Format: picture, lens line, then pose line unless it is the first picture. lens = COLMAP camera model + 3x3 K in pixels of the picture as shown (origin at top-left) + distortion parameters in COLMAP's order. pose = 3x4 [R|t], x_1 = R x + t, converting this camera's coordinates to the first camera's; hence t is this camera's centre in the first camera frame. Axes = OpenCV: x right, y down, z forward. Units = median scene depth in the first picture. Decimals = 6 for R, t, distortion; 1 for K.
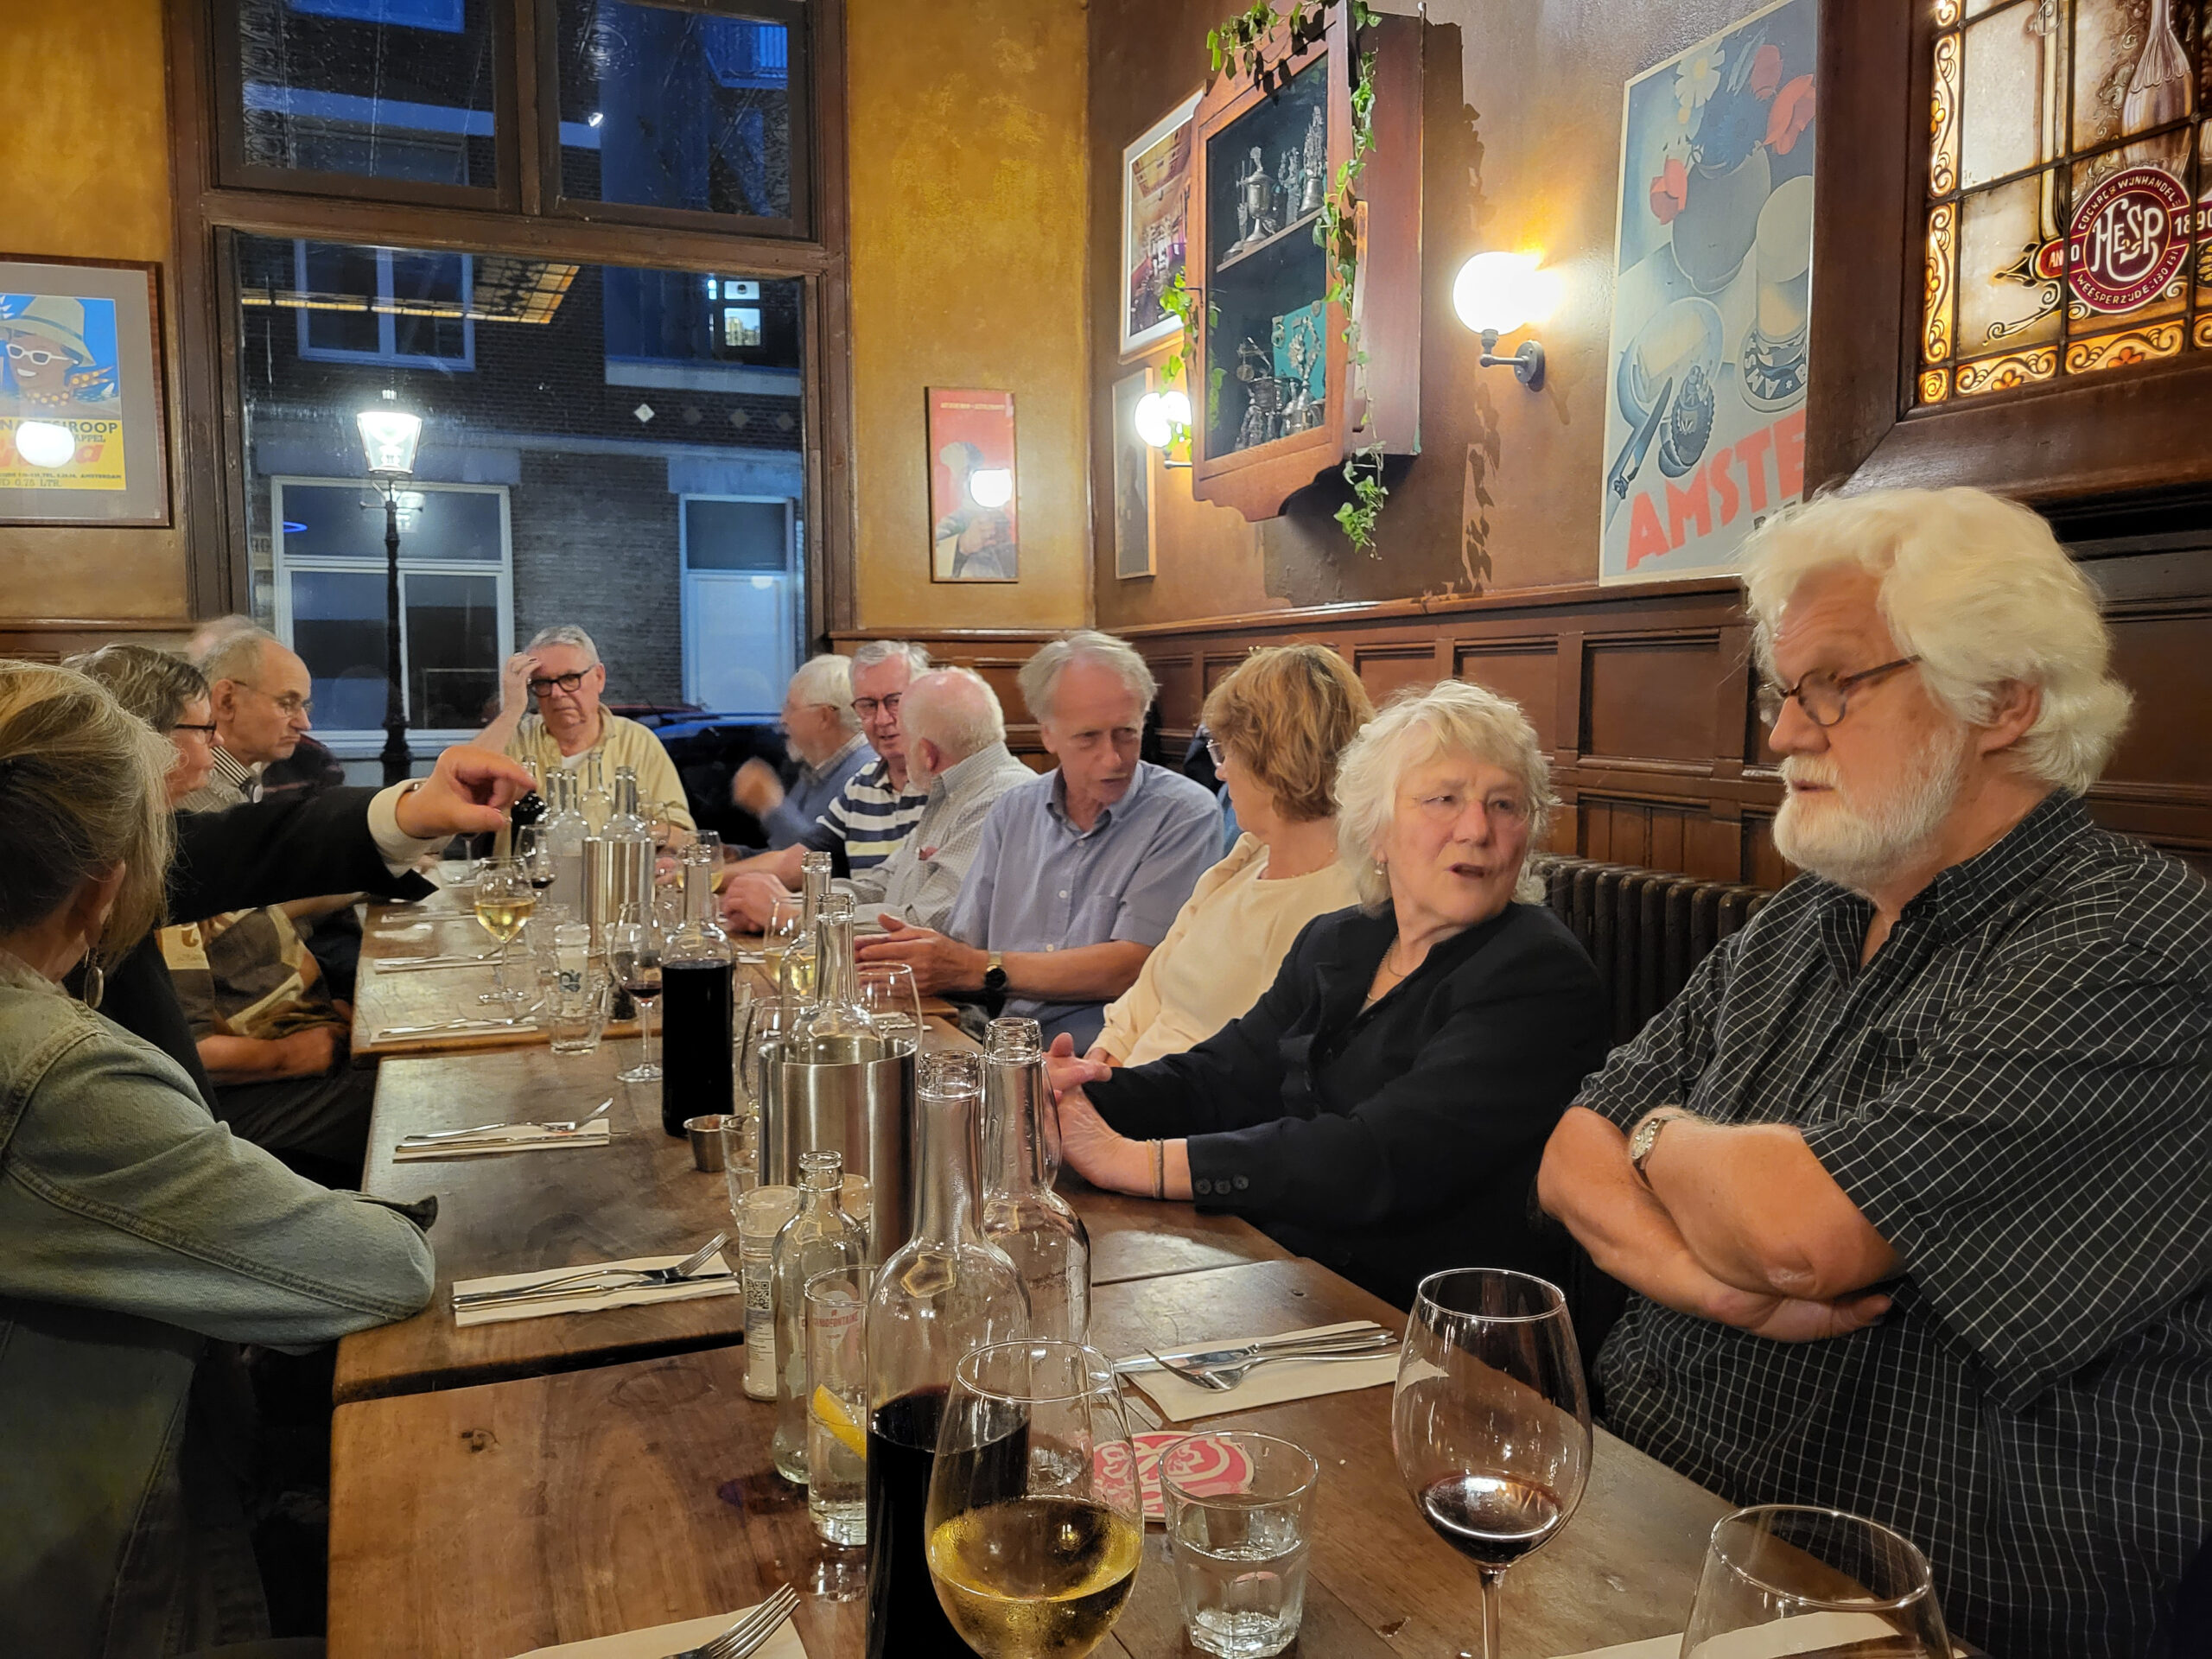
lens RADIAL K [[1705.9, 0, 1106.0], [0, 1705.9, 829.5], [0, 0, 1]] dist [0.073433, -0.075948]
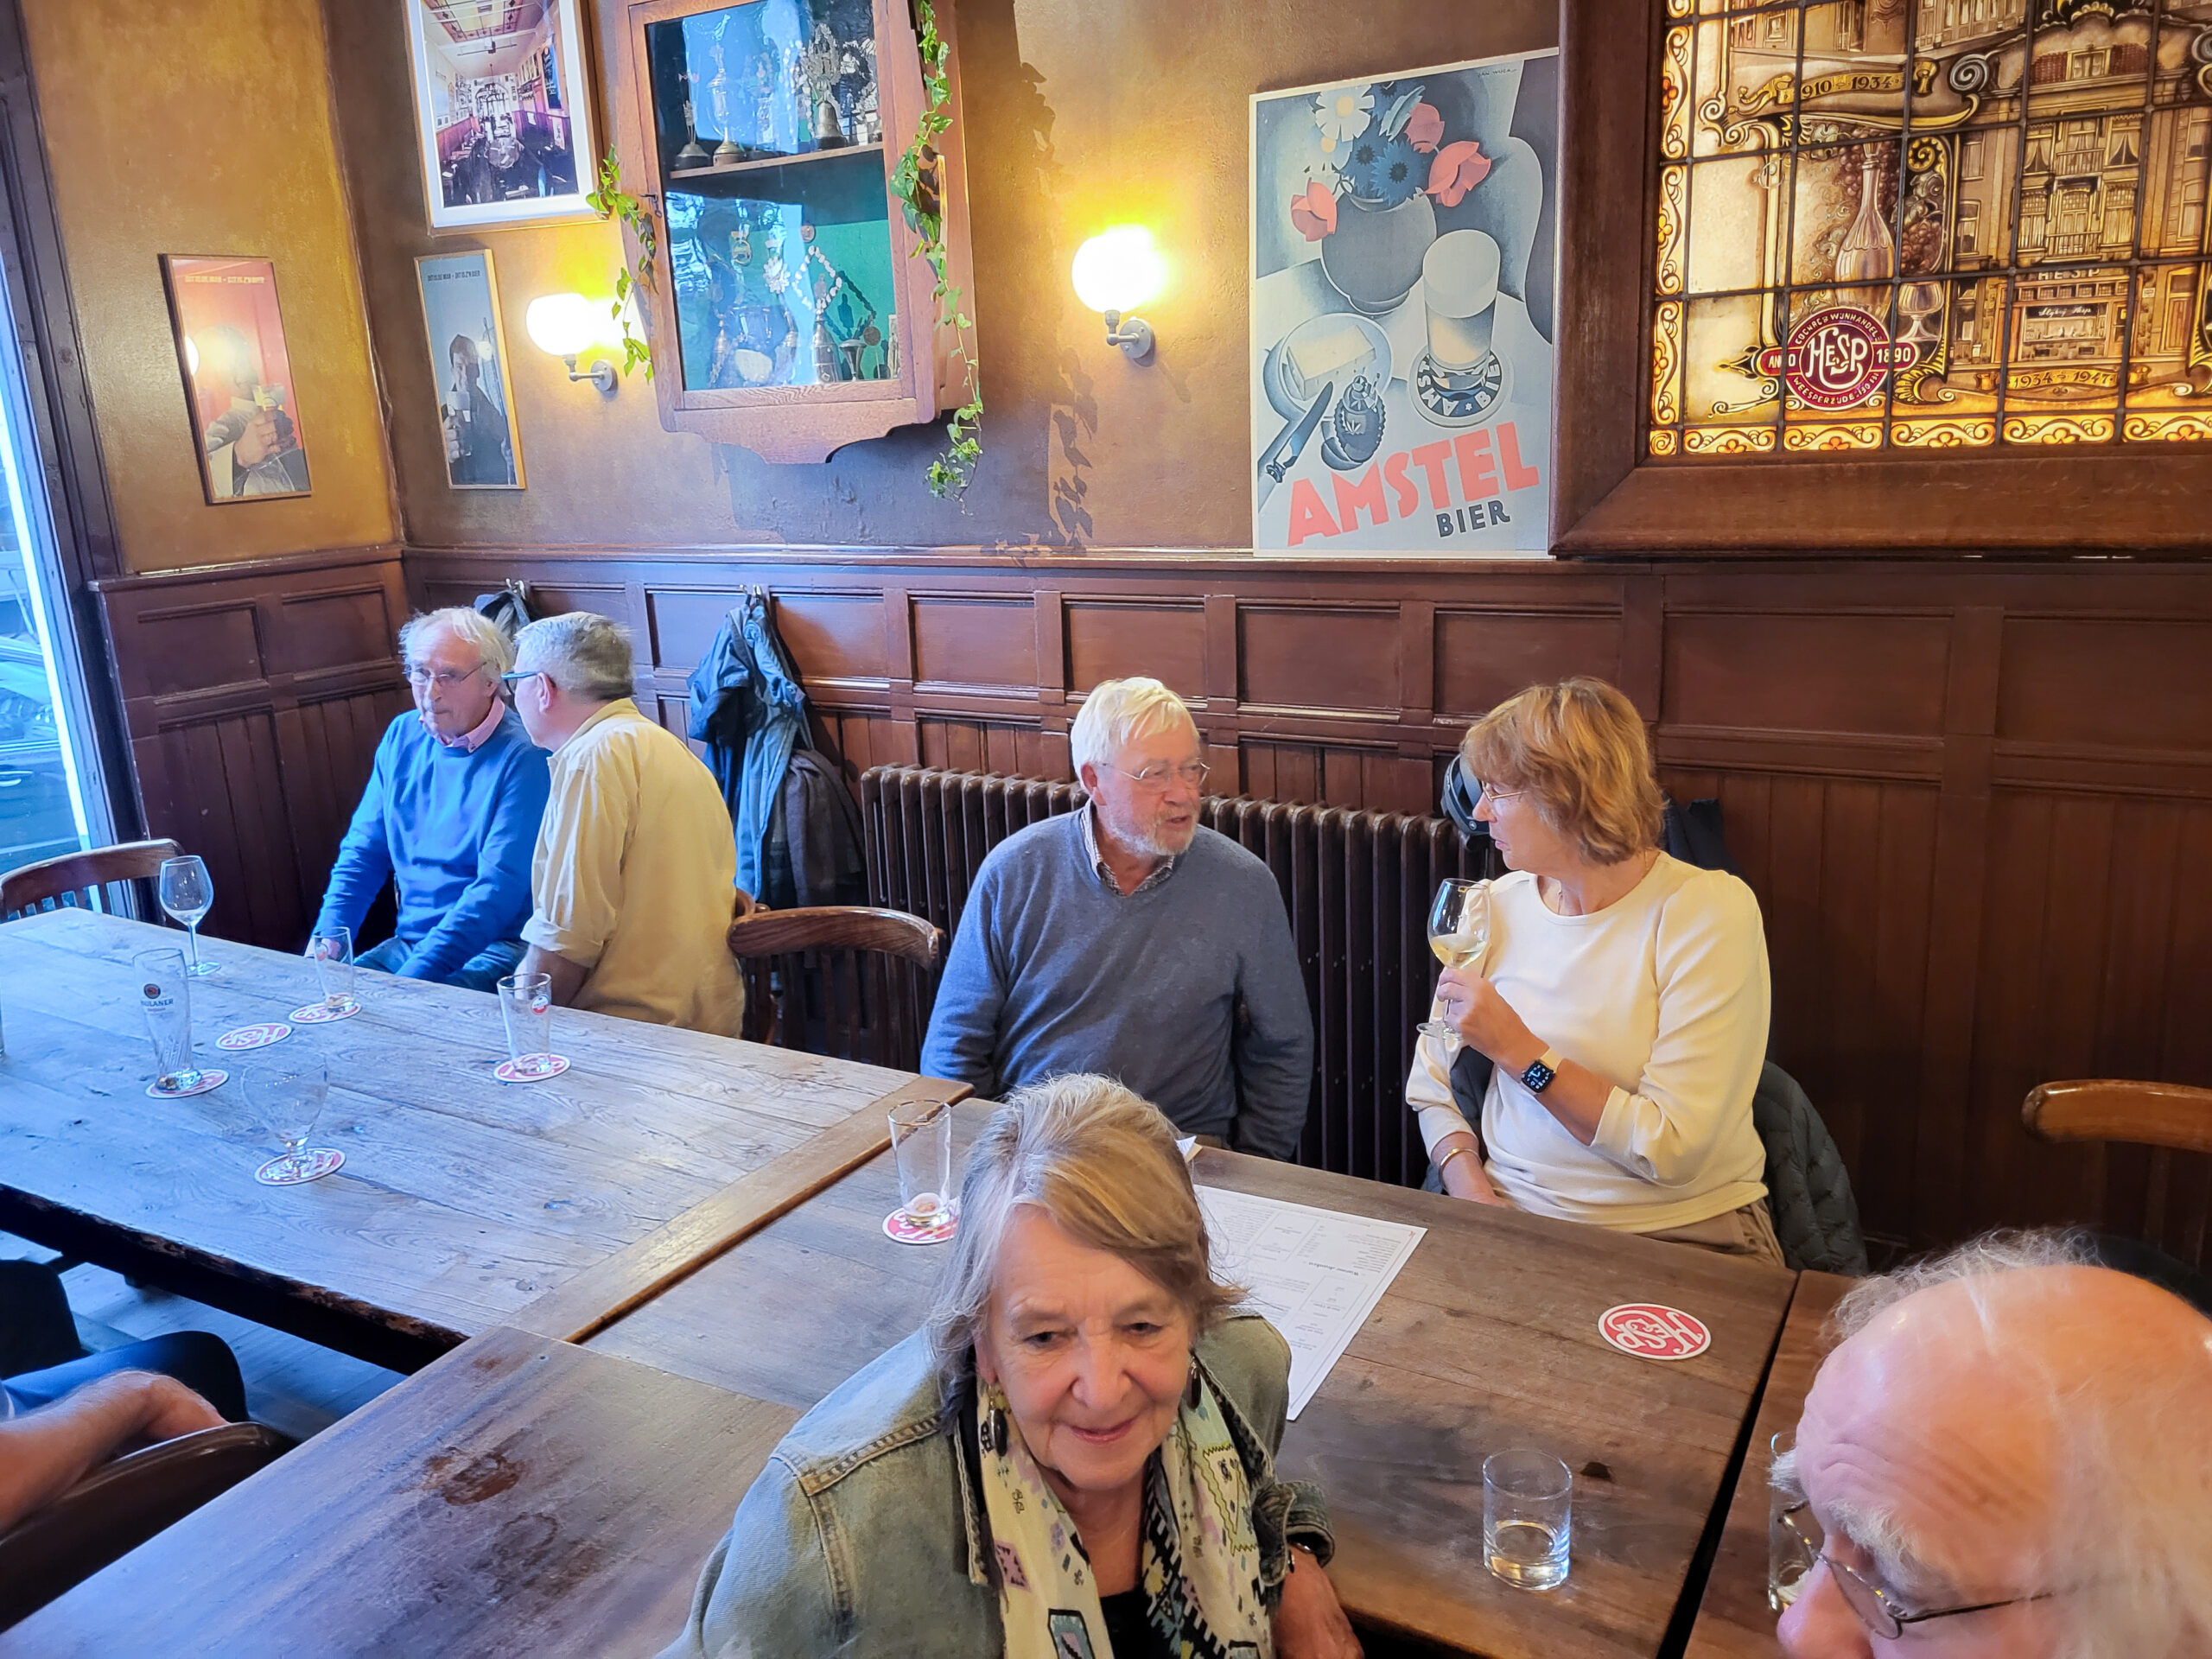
lens RADIAL K [[1705.9, 0, 1106.0], [0, 1705.9, 829.5], [0, 0, 1]] dist [0.073433, -0.075948]
pose [[0.782925, -0.183603, 0.594406, -0.711790], [0.093574, 0.979343, 0.179252, -0.253678], [-0.615038, -0.084720, 0.783933, 0.223553]]
